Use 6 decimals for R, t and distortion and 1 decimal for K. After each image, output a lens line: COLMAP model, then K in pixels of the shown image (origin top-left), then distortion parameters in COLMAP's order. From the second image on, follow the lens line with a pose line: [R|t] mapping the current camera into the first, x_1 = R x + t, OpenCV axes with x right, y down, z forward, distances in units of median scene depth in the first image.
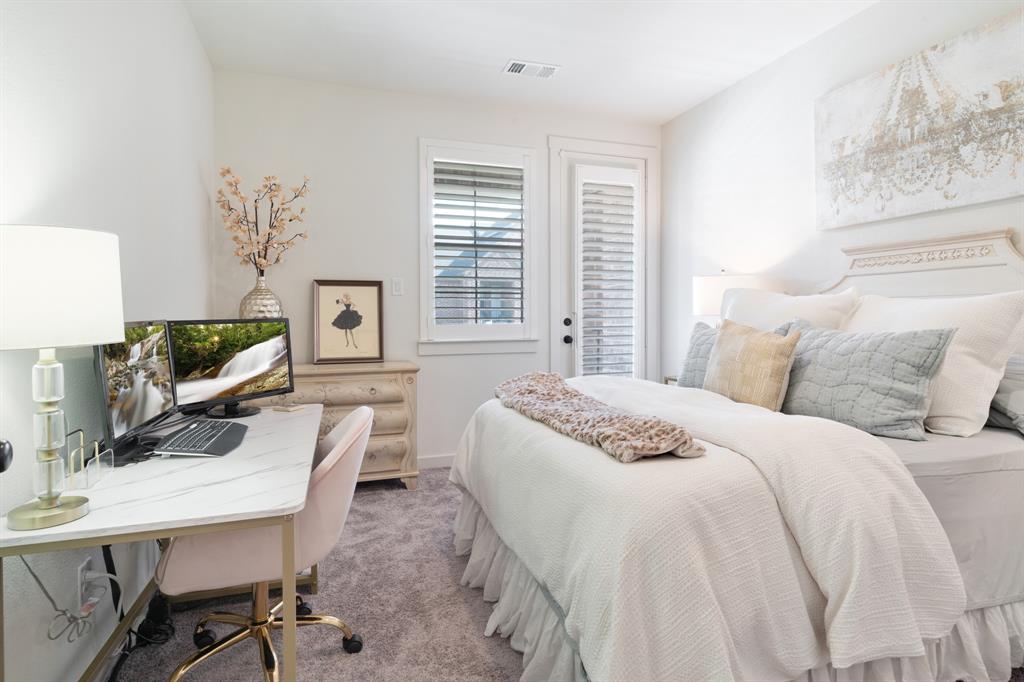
lens RADIAL K [[532.9, 0, 511.5], [0, 532.9, 323.2], [0, 0, 1]] dist [0.001604, 0.000034]
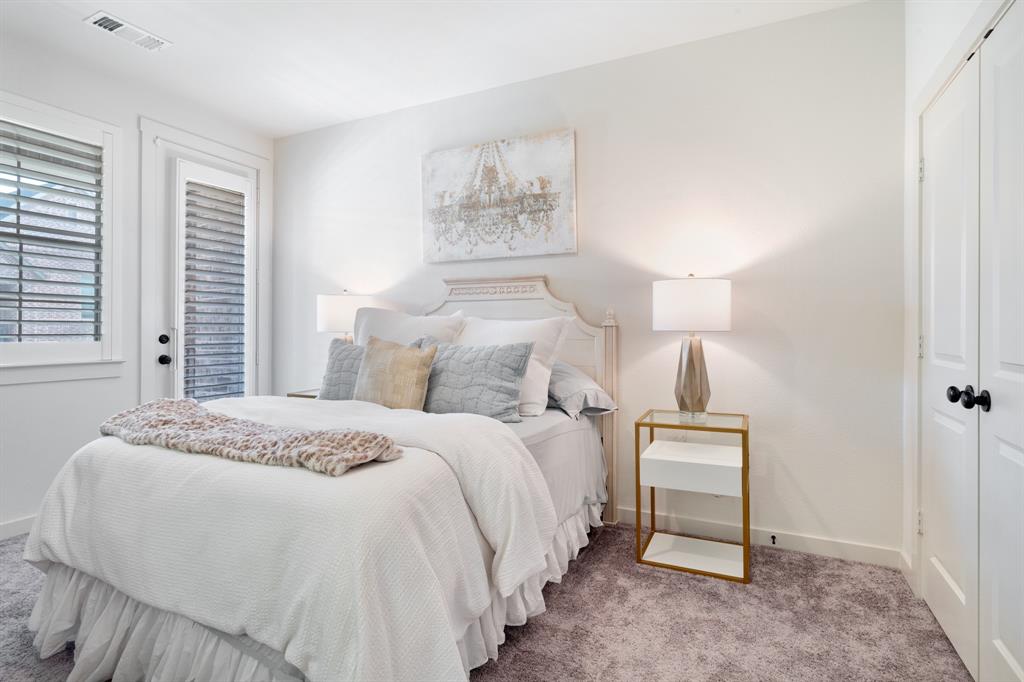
lens RADIAL K [[519.5, 0, 511.2], [0, 519.5, 330.1], [0, 0, 1]] dist [-0.002601, 0.000003]
pose [[0.705377, 0.005834, 0.708808, -0.158900], [0.006828, 0.999864, -0.015025, -0.000981], [-0.708800, 0.015439, 0.705241, 0.034078]]
